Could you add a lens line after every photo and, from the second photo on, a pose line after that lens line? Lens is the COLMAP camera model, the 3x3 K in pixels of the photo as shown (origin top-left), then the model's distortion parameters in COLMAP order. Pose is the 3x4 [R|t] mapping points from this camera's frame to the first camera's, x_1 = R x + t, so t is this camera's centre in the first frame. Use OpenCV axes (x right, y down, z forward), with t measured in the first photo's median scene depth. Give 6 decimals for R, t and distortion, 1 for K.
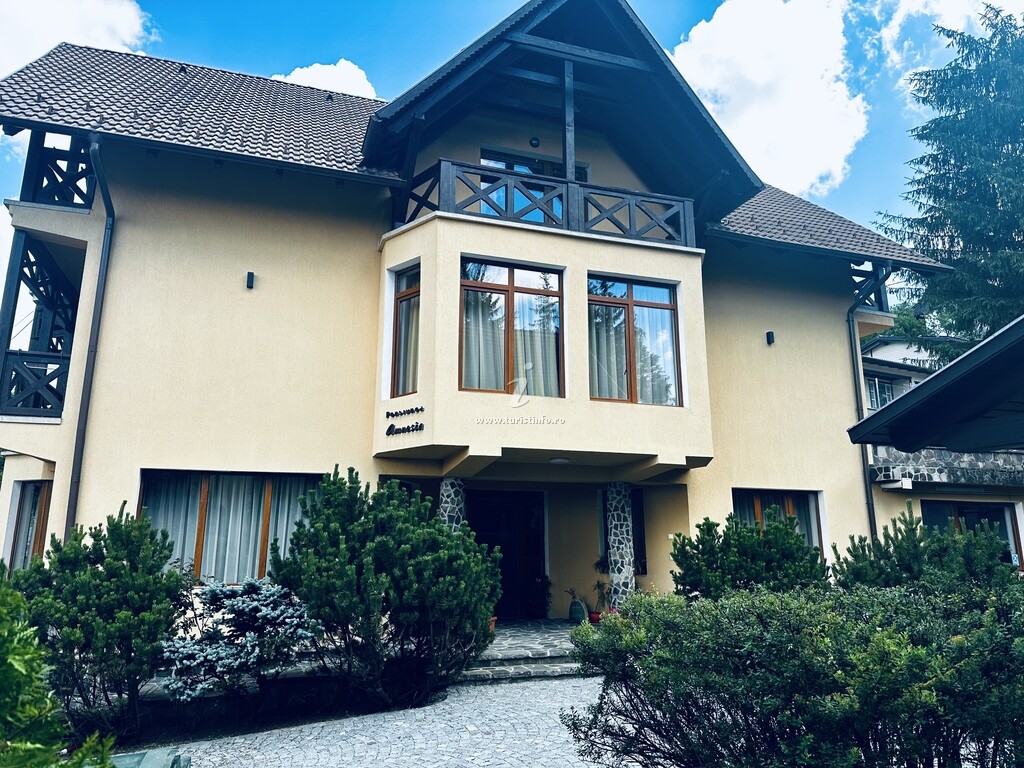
lens RADIAL K [[676.6, 0, 485.8], [0, 676.6, 380.2], [0, 0, 1]] dist [0.037688, -0.003436]
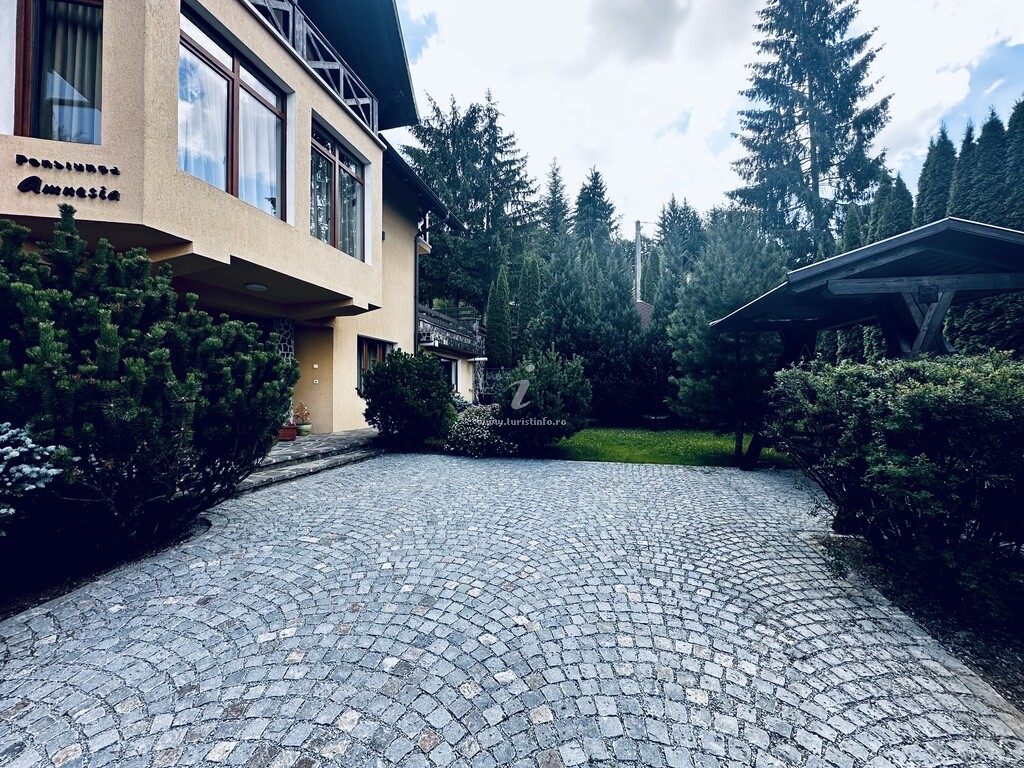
lens RADIAL K [[406.1, 0, 512.0], [0, 406.1, 384.0], [0, 0, 1]] dist [-0.001089, 0.000025]
pose [[0.528570, 0.009565, 0.848836, -0.218733], [-0.195833, 0.974339, 0.110965, 0.123241], [-0.825992, -0.224883, 0.516880, 0.340870]]
